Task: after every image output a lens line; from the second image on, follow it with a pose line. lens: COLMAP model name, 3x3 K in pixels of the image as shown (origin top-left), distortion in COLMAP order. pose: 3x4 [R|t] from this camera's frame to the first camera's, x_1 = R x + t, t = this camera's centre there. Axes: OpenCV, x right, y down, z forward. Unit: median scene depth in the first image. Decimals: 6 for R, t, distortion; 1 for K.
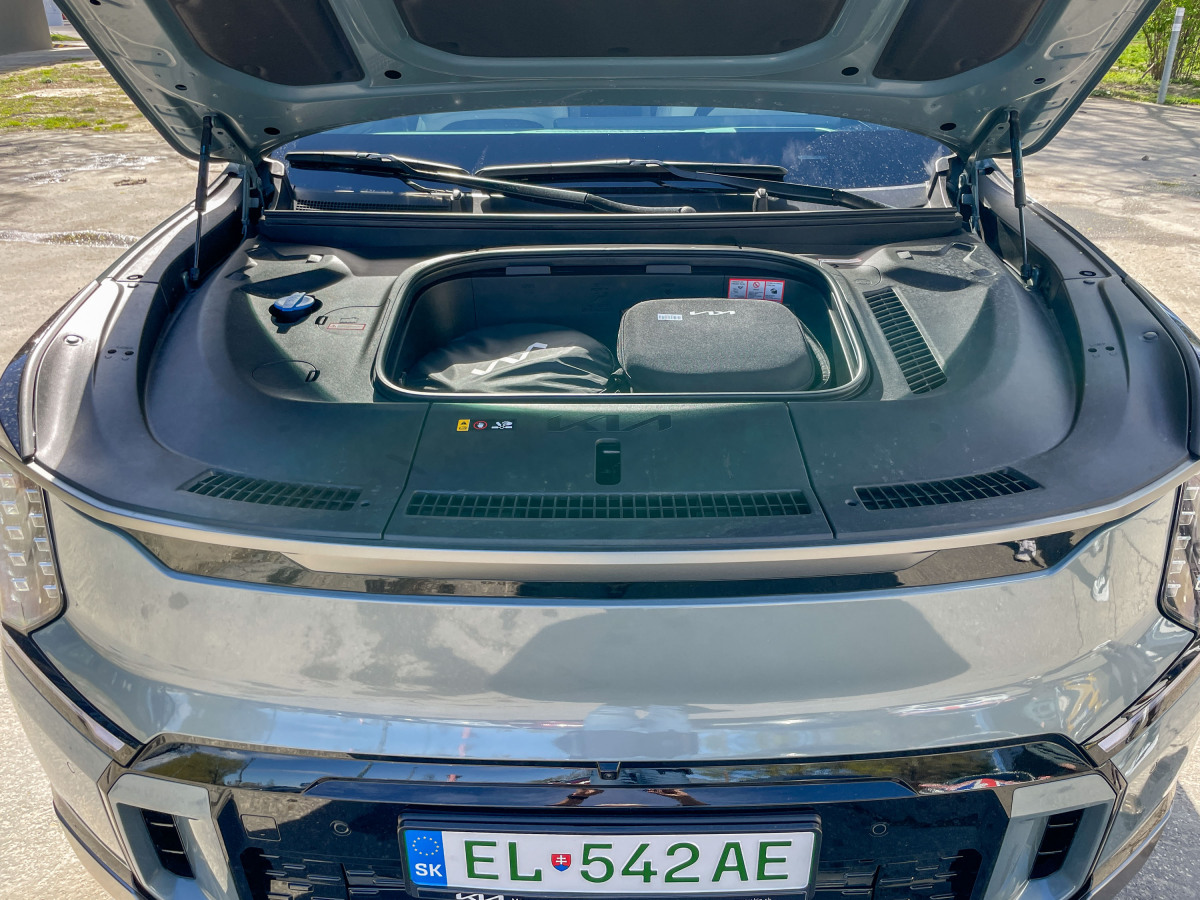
lens RADIAL K [[909.0, 0, 599.2], [0, 909.0, 456.6], [0, 0, 1]] dist [0.069282, -0.089571]
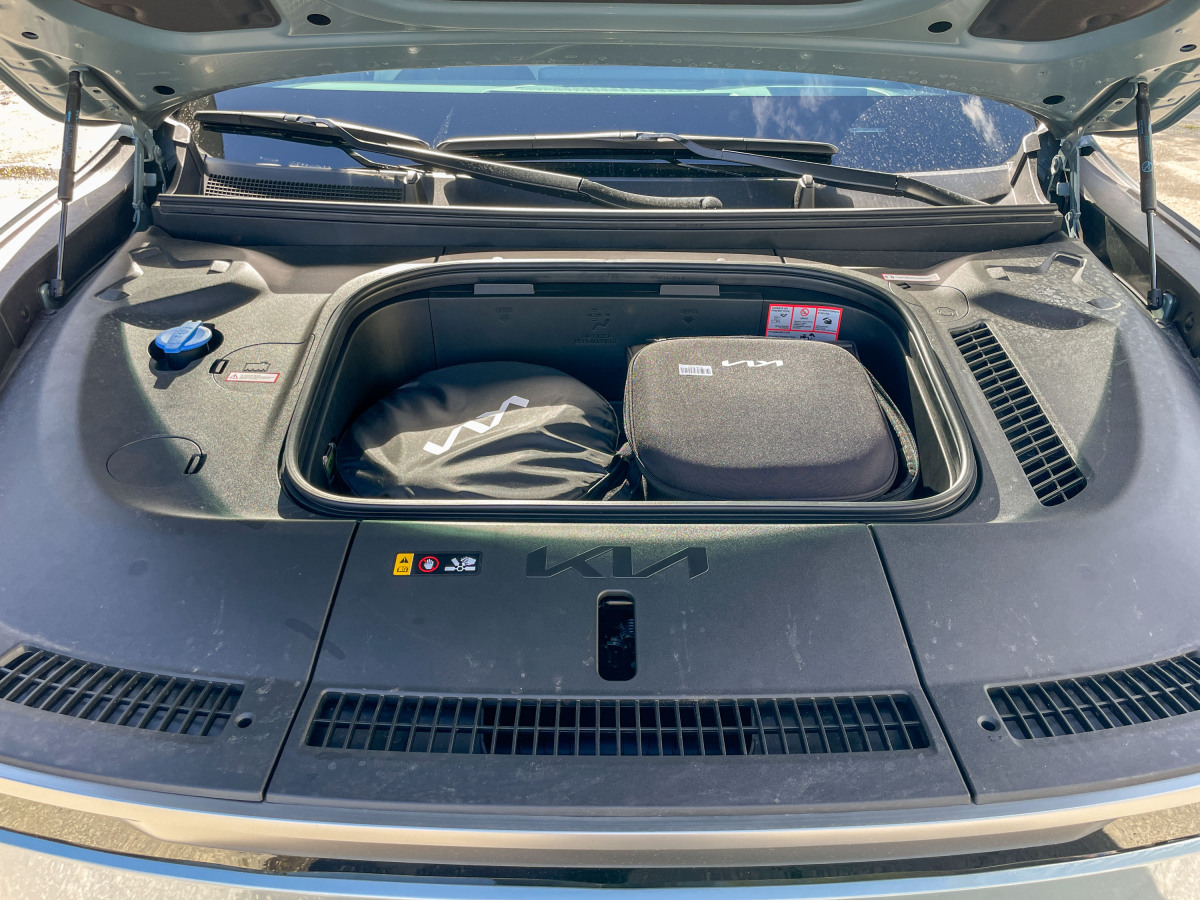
lens RADIAL K [[909.0, 0, 602.9], [0, 909.0, 447.6], [0, 0, 1]] dist [0.069282, -0.089571]
pose [[0.999724, 0.007631, 0.022222, -0.012025], [-0.009144, 0.997591, 0.068767, -0.129129], [-0.021644, -0.068951, 0.997385, 0.241889]]
